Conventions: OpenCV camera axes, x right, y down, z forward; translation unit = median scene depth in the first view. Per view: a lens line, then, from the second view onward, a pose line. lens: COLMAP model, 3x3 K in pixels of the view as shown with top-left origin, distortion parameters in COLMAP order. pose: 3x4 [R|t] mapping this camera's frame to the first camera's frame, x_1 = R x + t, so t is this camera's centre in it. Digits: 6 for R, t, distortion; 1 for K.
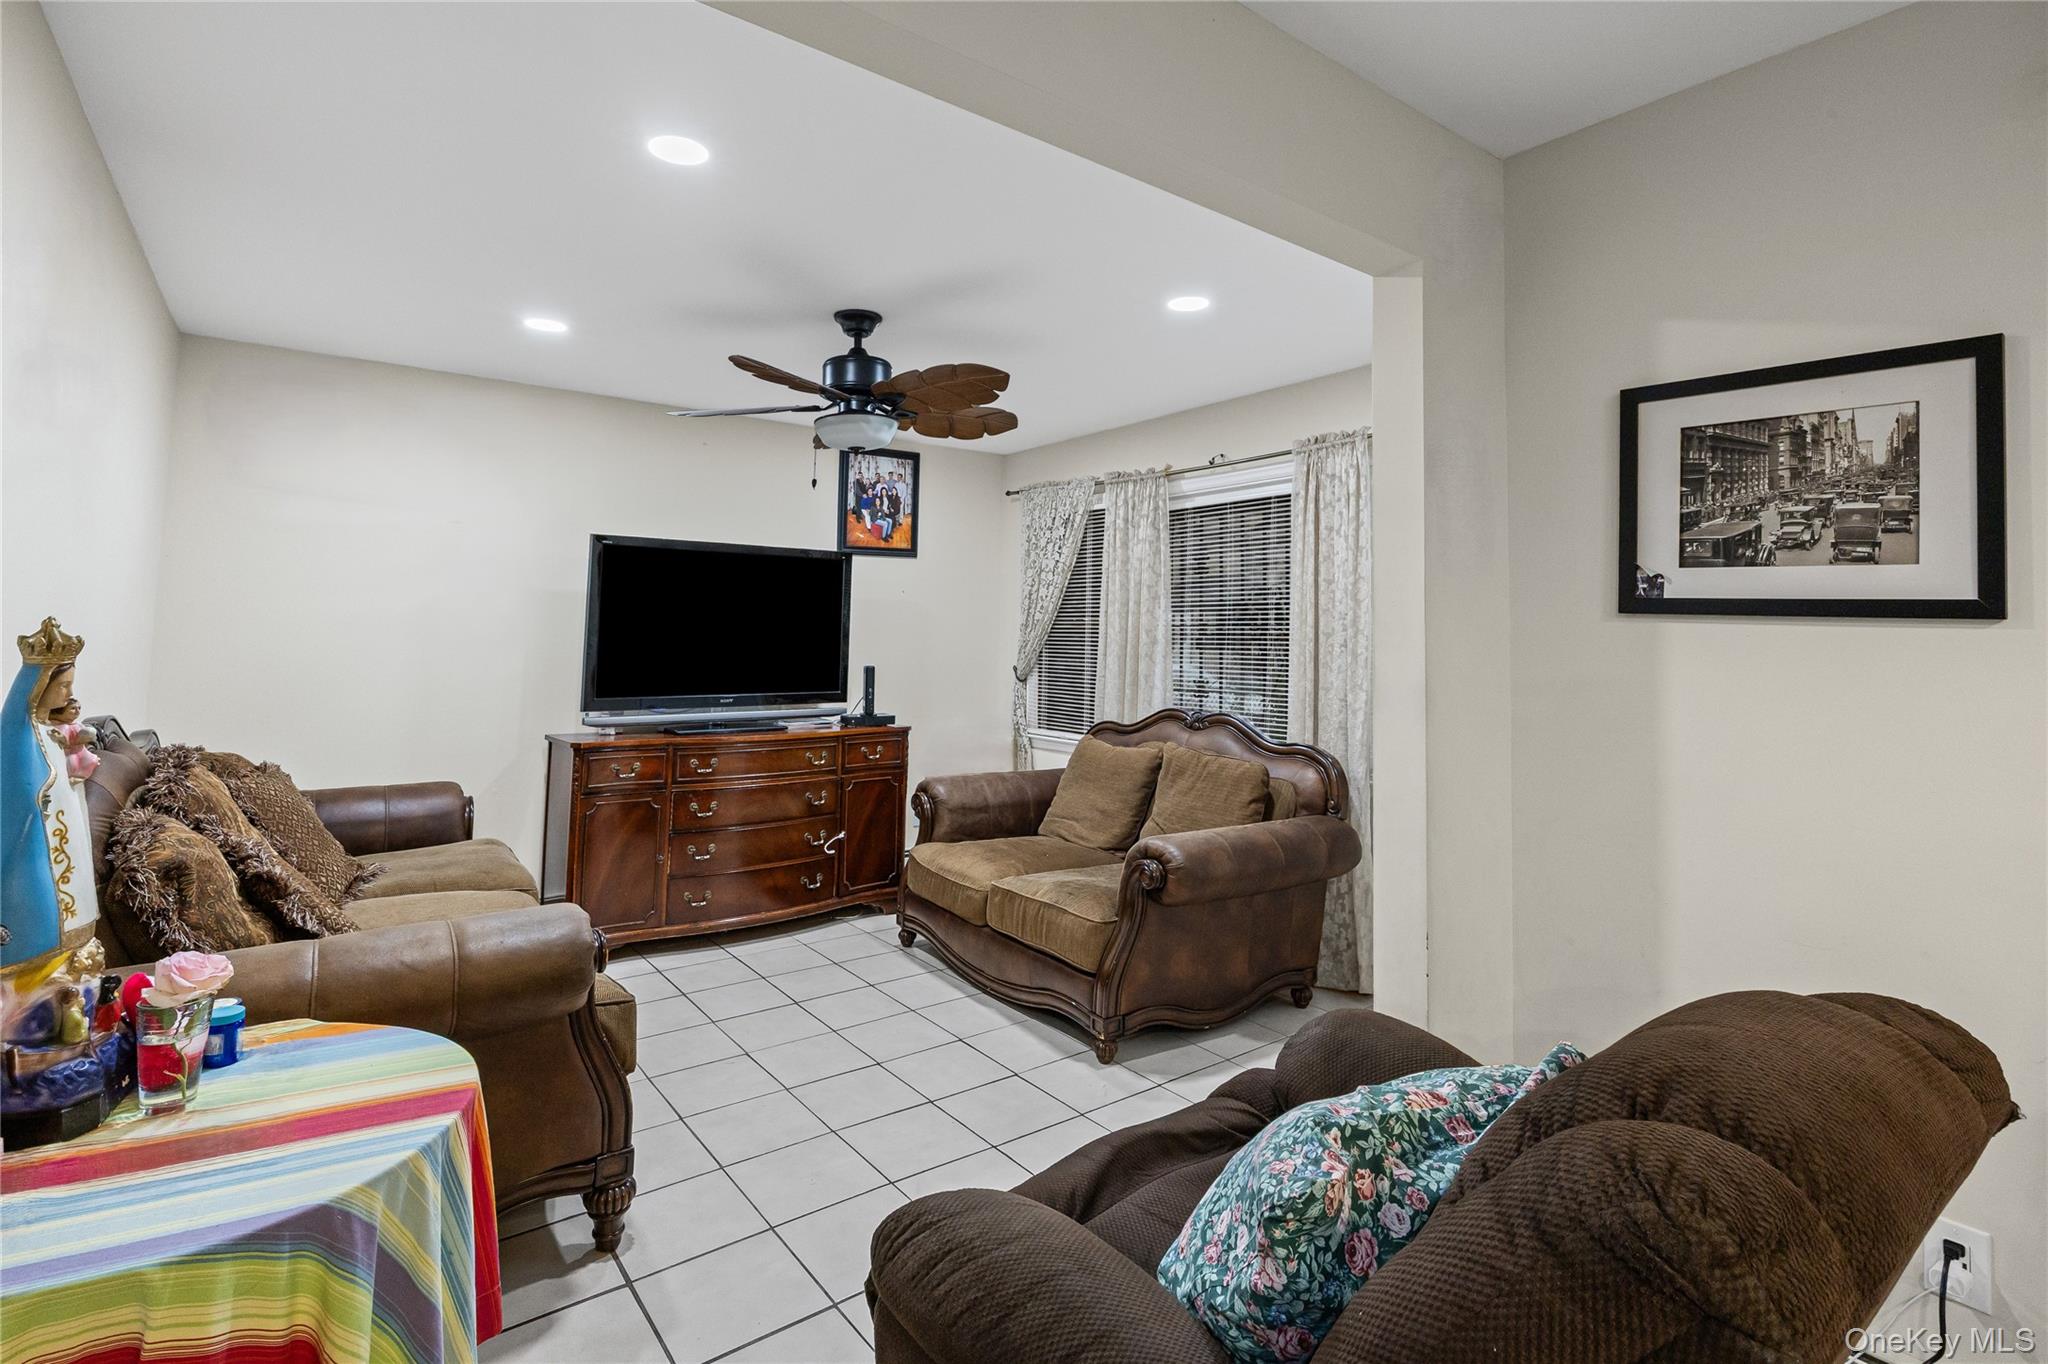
lens RADIAL K [[984.7, 0, 1074.8], [0, 984.7, 516.2], [0, 0, 1]] dist [-0.014199, 0.000035]
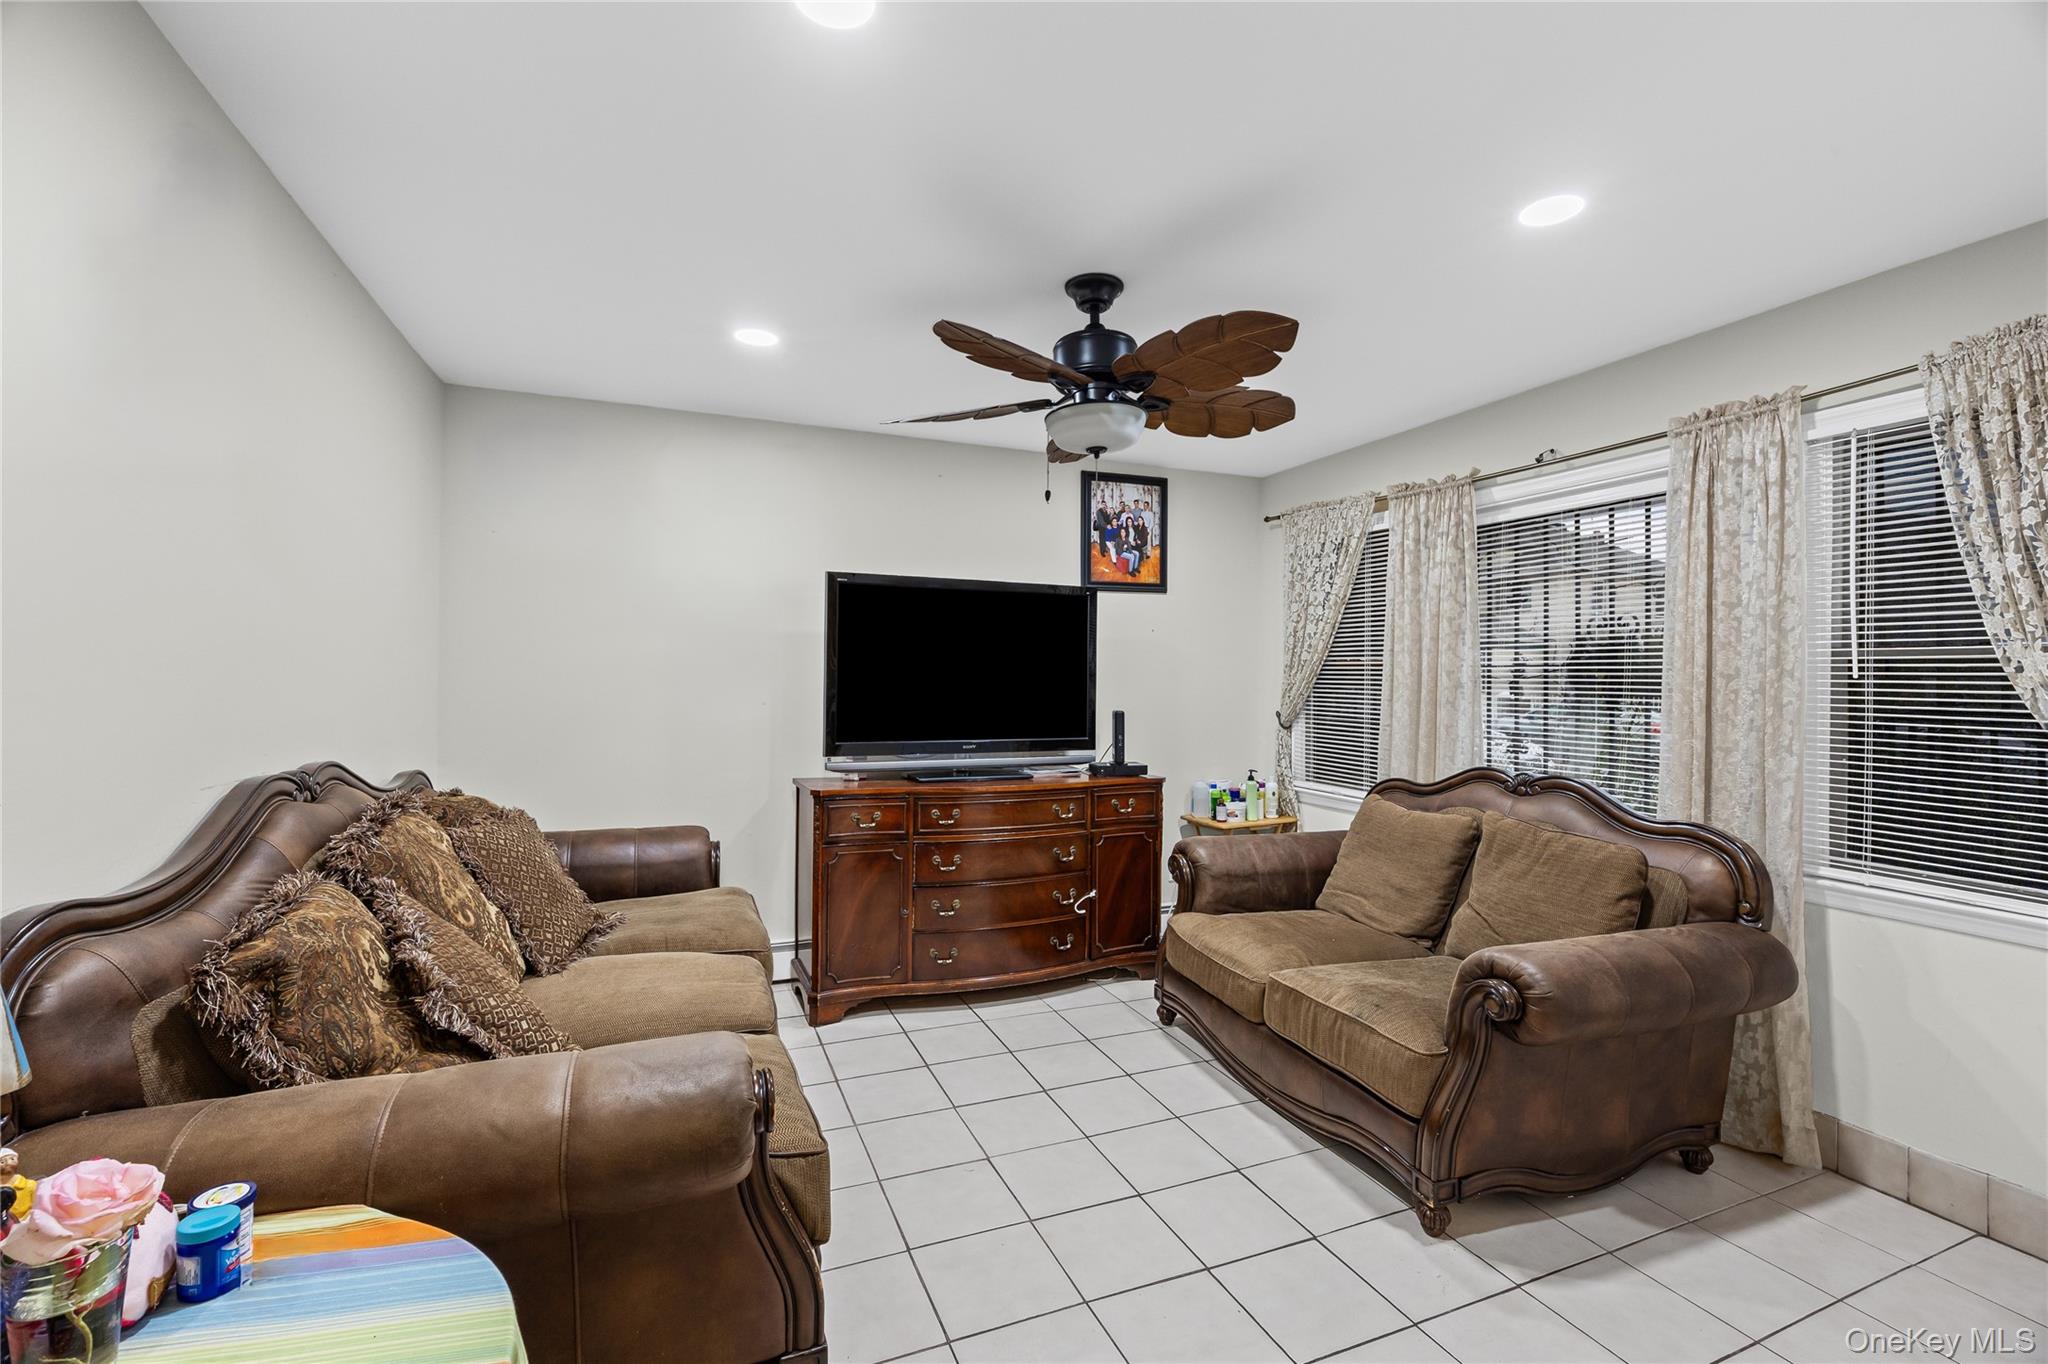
lens RADIAL K [[961.4, 0, 1027.1], [0, 961.4, 678.8], [0, 0, 1]] dist [-0.010018, 0.000389]
pose [[0.955863, 0.001004, -0.293810, -0.037732], [0.034635, 0.992637, 0.116072, 0.022073], [0.291763, -0.121125, 0.948790, 0.180967]]
